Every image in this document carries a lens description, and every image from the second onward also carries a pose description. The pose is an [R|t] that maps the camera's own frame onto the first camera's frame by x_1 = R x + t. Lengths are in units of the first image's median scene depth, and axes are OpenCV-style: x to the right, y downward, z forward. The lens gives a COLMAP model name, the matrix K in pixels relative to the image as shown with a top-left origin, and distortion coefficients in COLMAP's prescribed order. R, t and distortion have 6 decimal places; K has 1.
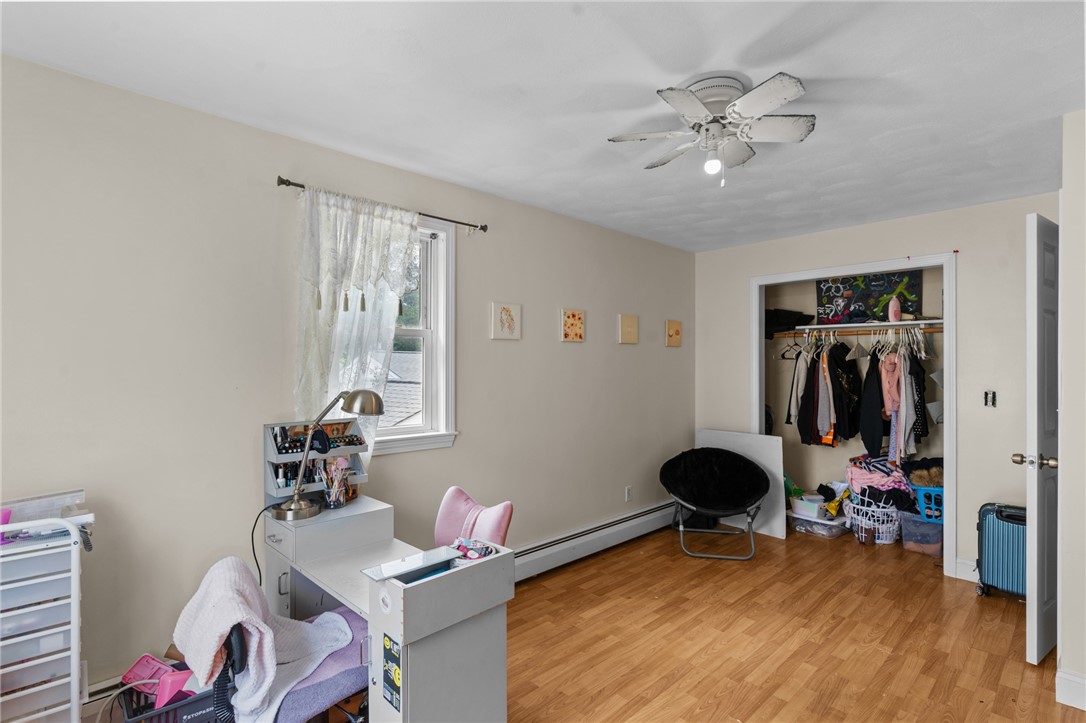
lens RADIAL K [[534.4, 0, 543.0], [0, 534.4, 361.5], [0, 0, 1]] dist [-0.001148, -0.000225]
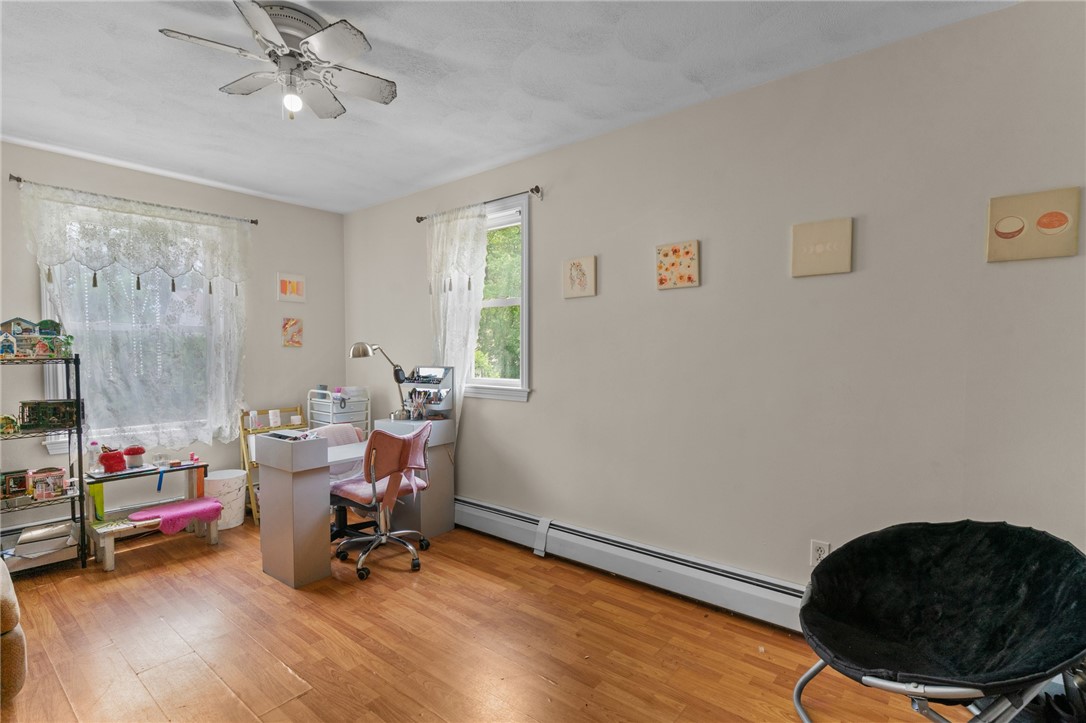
lens RADIAL K [[530.4, 0, 542.3], [0, 530.4, 368.9], [0, 0, 1]] dist [0.001199, 0.000055]
pose [[0.099697, 0.031476, -0.994520, 0.828127], [0.007798, 0.999444, 0.032413, 0.051012], [0.994987, -0.010987, 0.099396, 0.841185]]
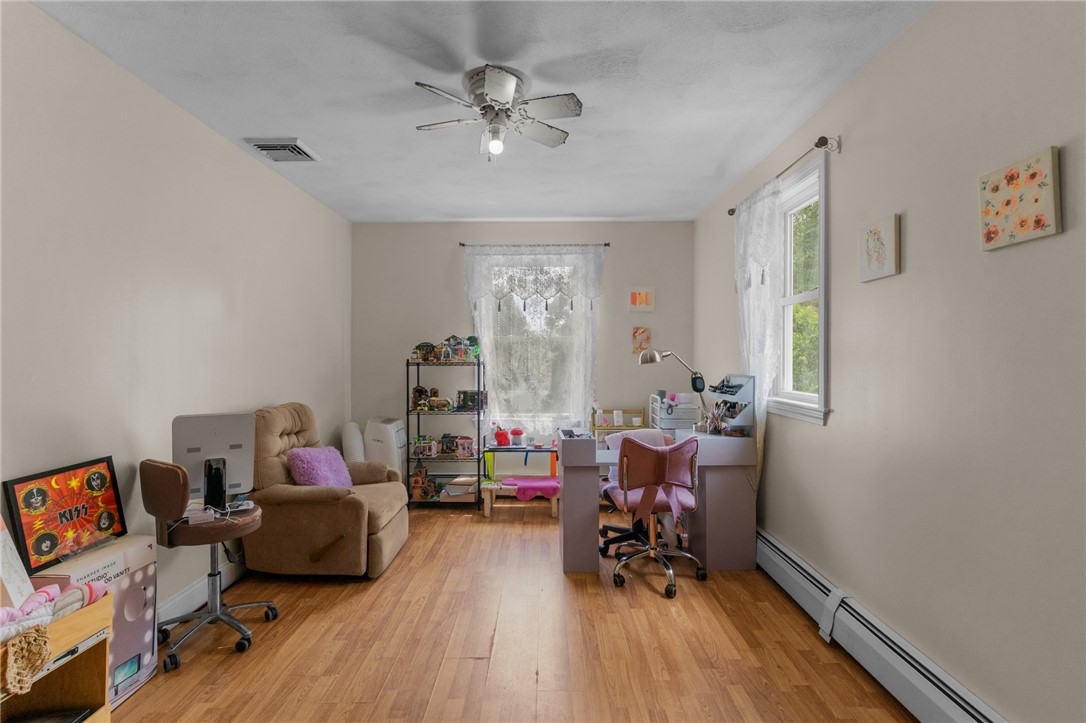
lens RADIAL K [[522.8, 0, 527.7], [0, 522.8, 355.4], [0, 0, 1]] dist [0.000815, 0.000206]
pose [[-0.719745, -0.004978, -0.694220, 0.646312], [0.002833, 0.999945, -0.010107, 0.052848], [0.694232, -0.009241, -0.719692, 1.148278]]
